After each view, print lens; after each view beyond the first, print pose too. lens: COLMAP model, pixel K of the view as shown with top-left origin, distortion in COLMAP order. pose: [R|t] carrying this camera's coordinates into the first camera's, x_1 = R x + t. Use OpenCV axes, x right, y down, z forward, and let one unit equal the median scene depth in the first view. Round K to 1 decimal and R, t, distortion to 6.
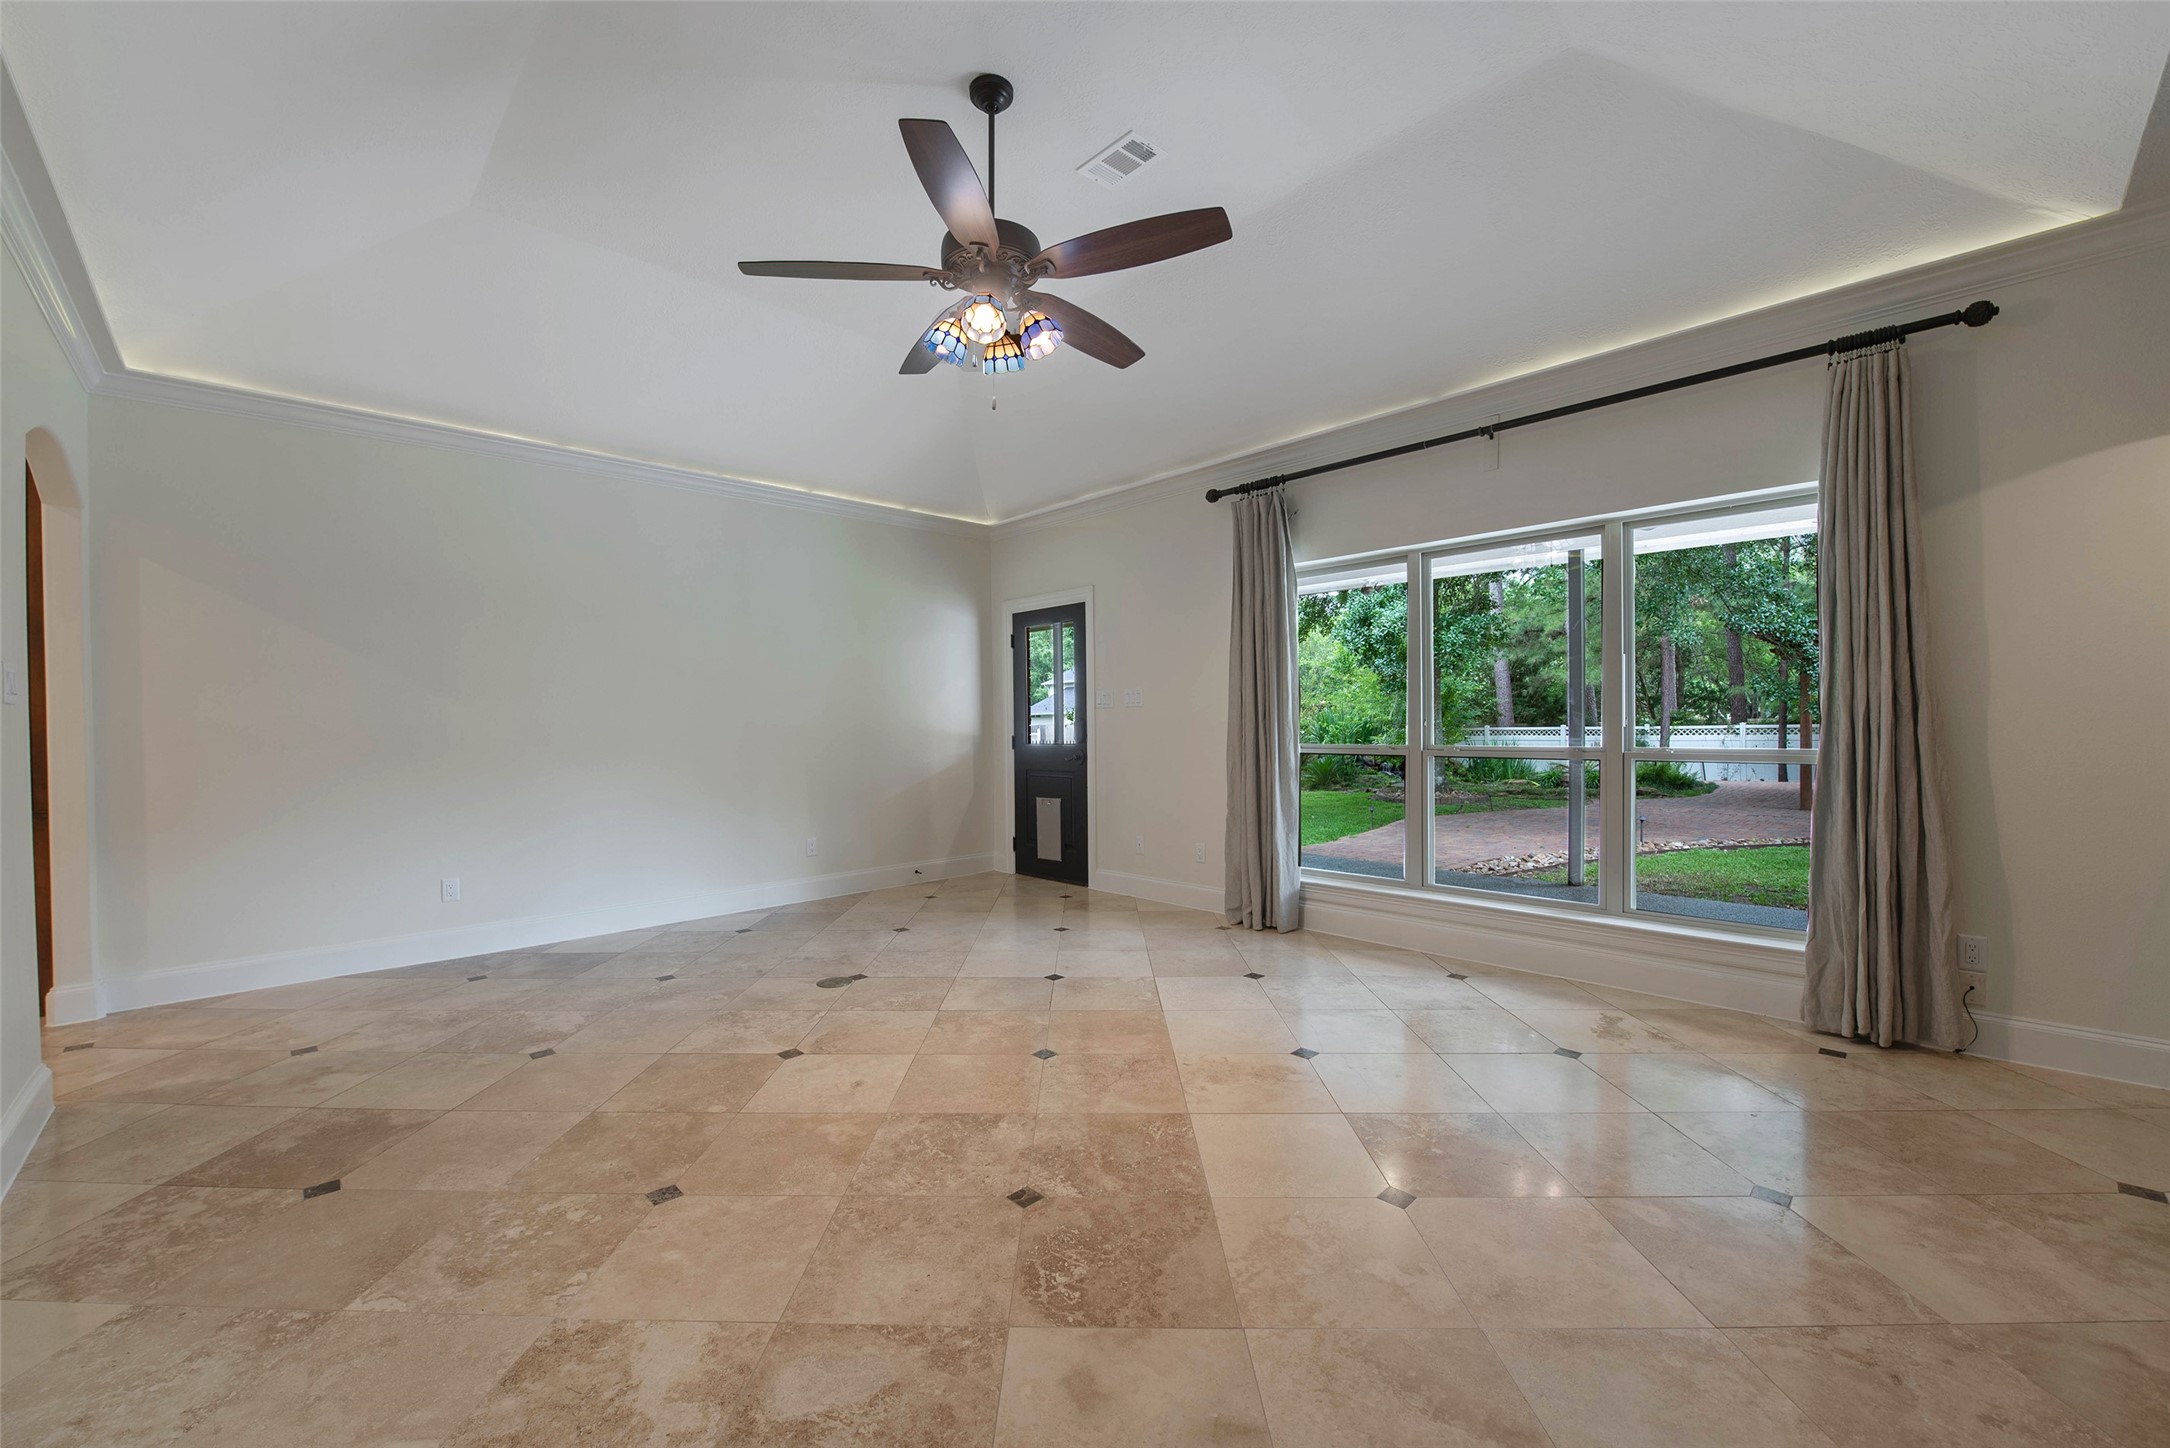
lens RADIAL K [[857.7, 0, 1085.0], [0, 857.7, 724.0], [0, 0, 1]] dist [0.000811, 0.000090]
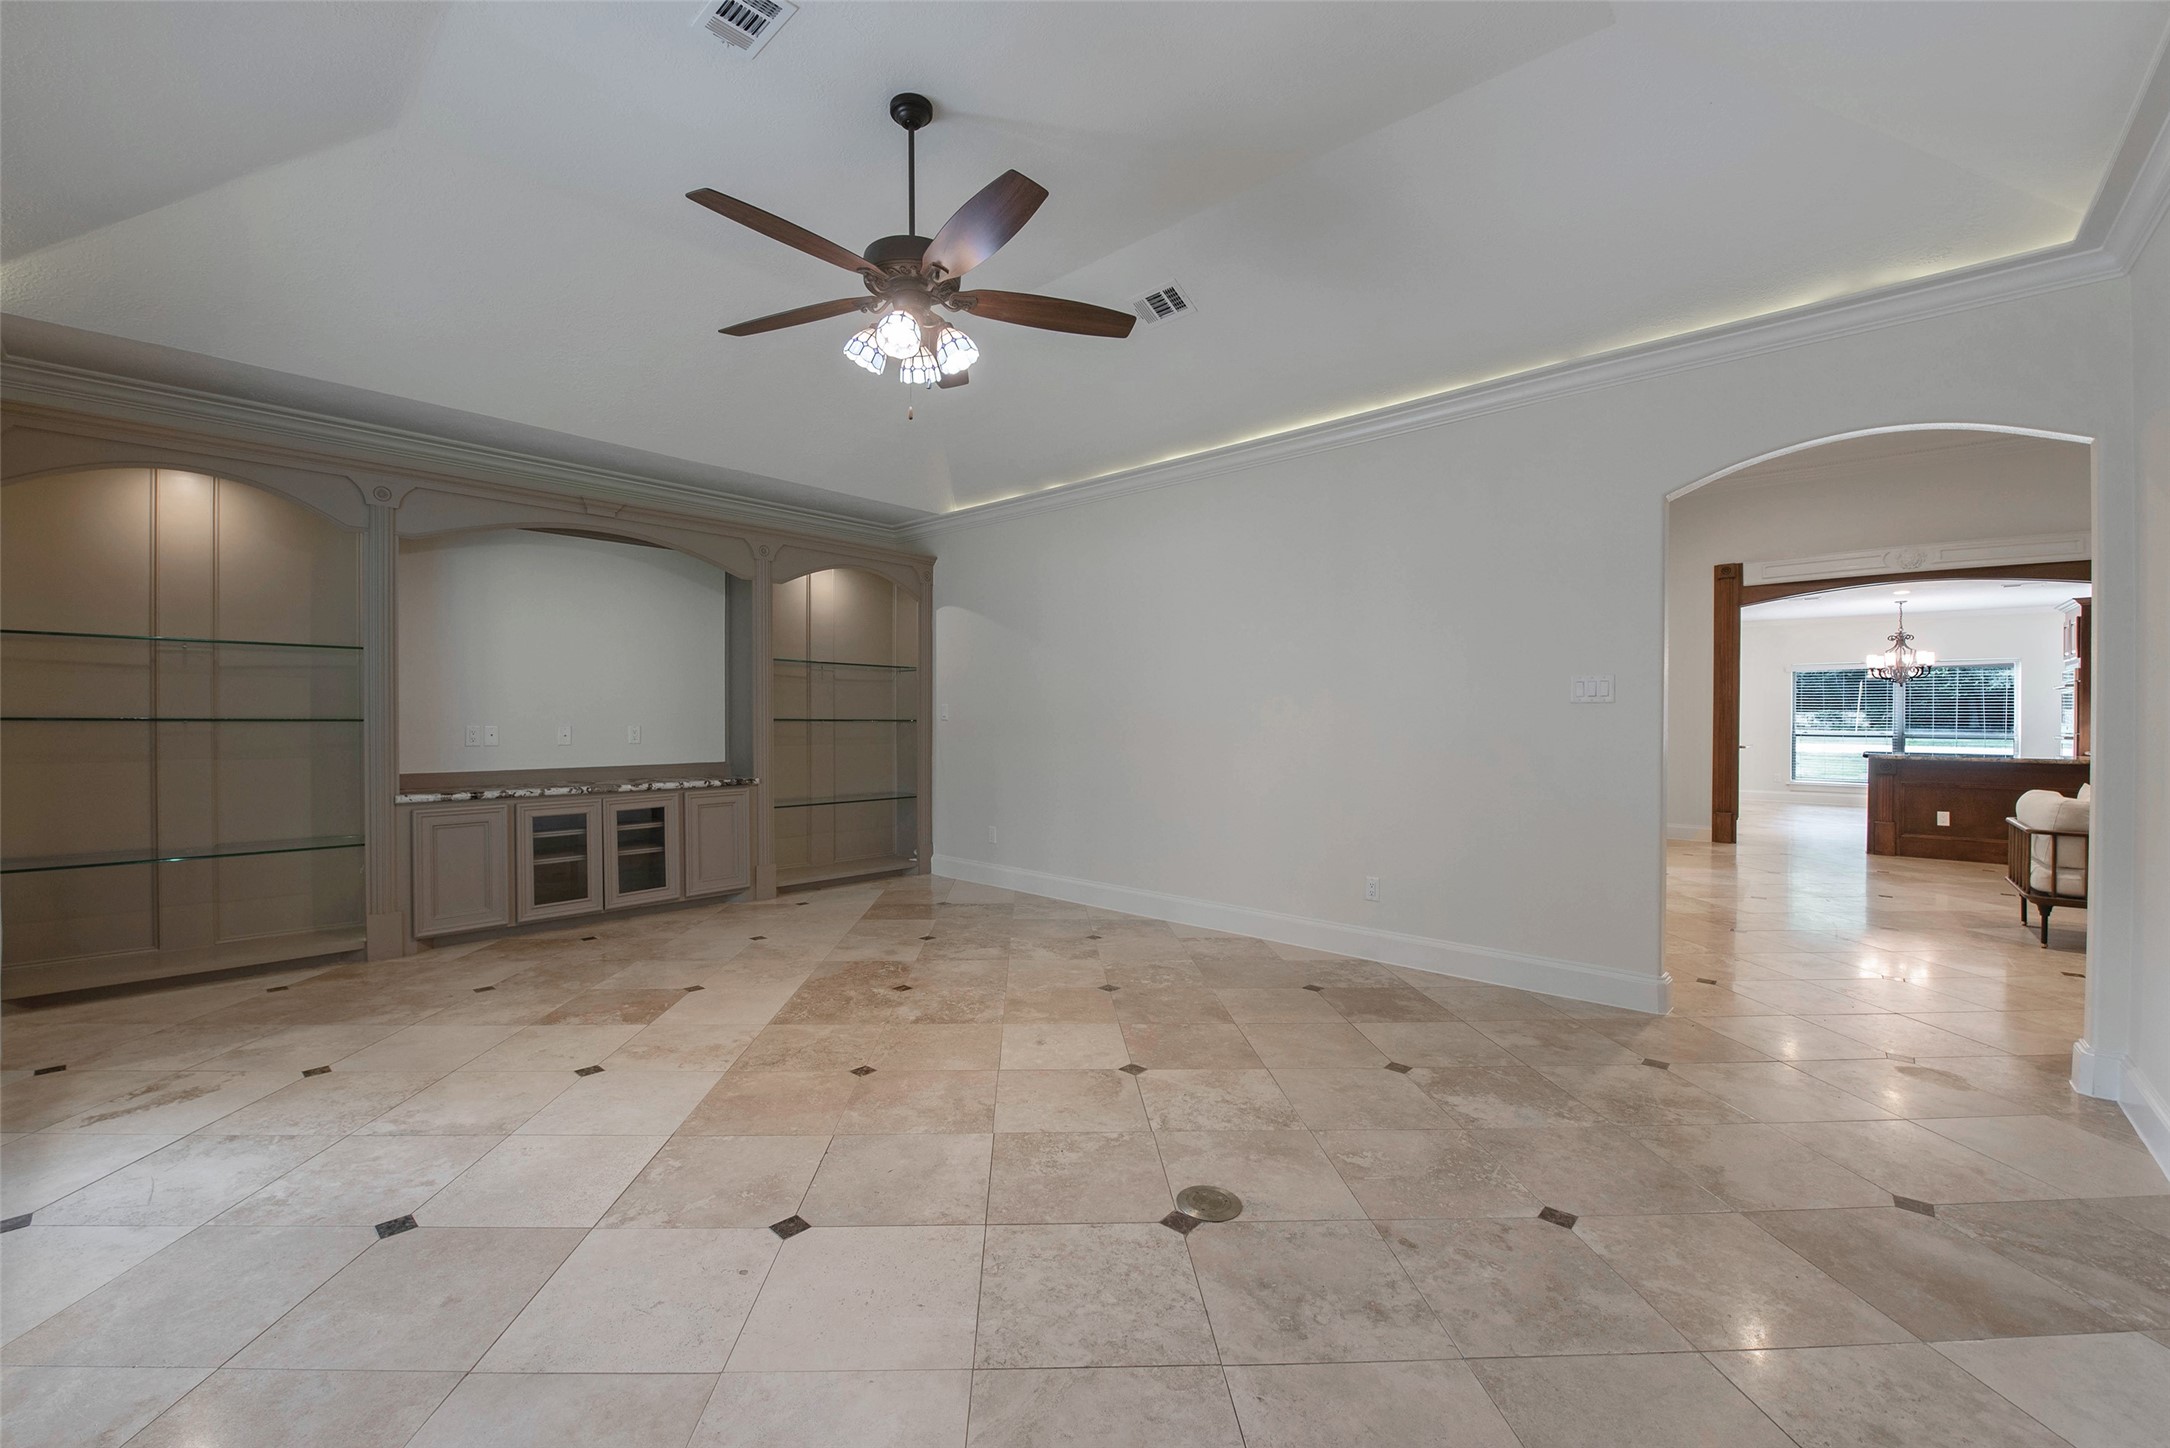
lens RADIAL K [[857.7, 0, 1085.0], [0, 857.7, 724.0], [0, 0, 1]] dist [0.000811, 0.000090]
pose [[-0.997445, 0.011516, -0.070505, -0.273080], [0.010878, 0.999896, 0.009430, -0.009569], [0.070606, 0.008639, -0.997467, 2.329443]]
